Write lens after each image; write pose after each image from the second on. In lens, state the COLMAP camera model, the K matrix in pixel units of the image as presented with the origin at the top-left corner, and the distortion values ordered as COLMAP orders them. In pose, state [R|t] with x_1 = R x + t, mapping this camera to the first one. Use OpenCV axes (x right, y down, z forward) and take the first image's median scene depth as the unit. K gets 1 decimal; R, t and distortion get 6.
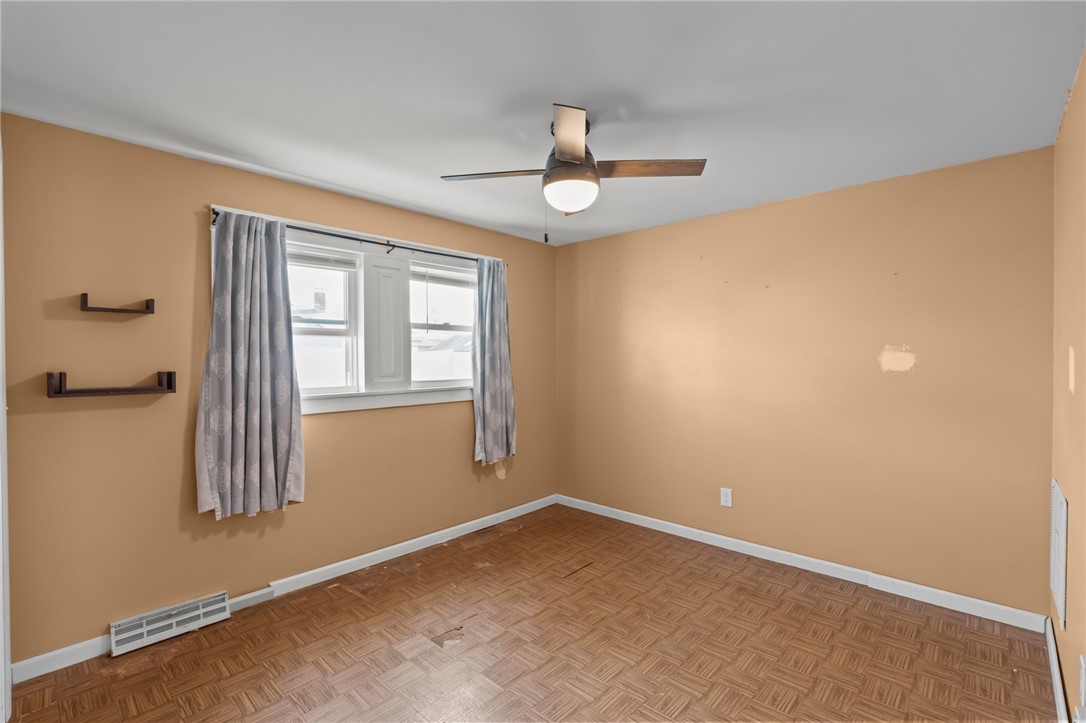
lens RADIAL K [[493.1, 0, 540.3], [0, 493.1, 355.9], [0, 0, 1]] dist [-0.012975, 0.001464]
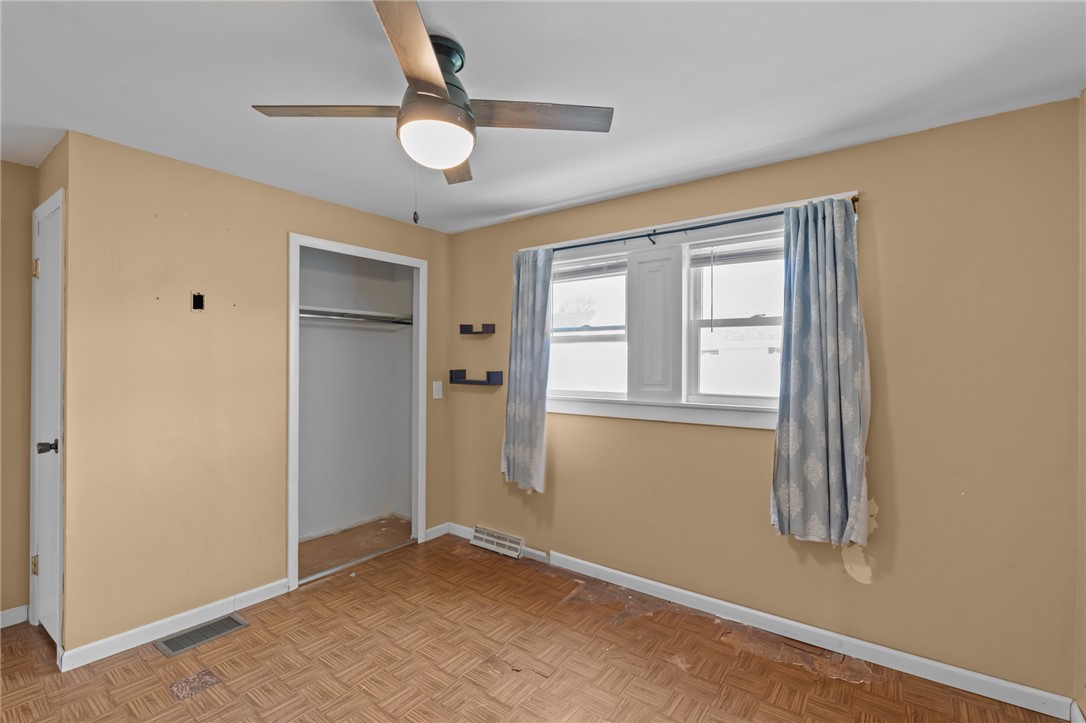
lens RADIAL K [[493.1, 0, 540.3], [0, 493.1, 355.9], [0, 0, 1]] dist [-0.012975, 0.001464]
pose [[0.102882, -0.004892, -0.994682, 0.581425], [-0.000081, 0.999988, -0.004927, -0.006292], [0.994694, 0.000587, 0.102880, 0.765161]]
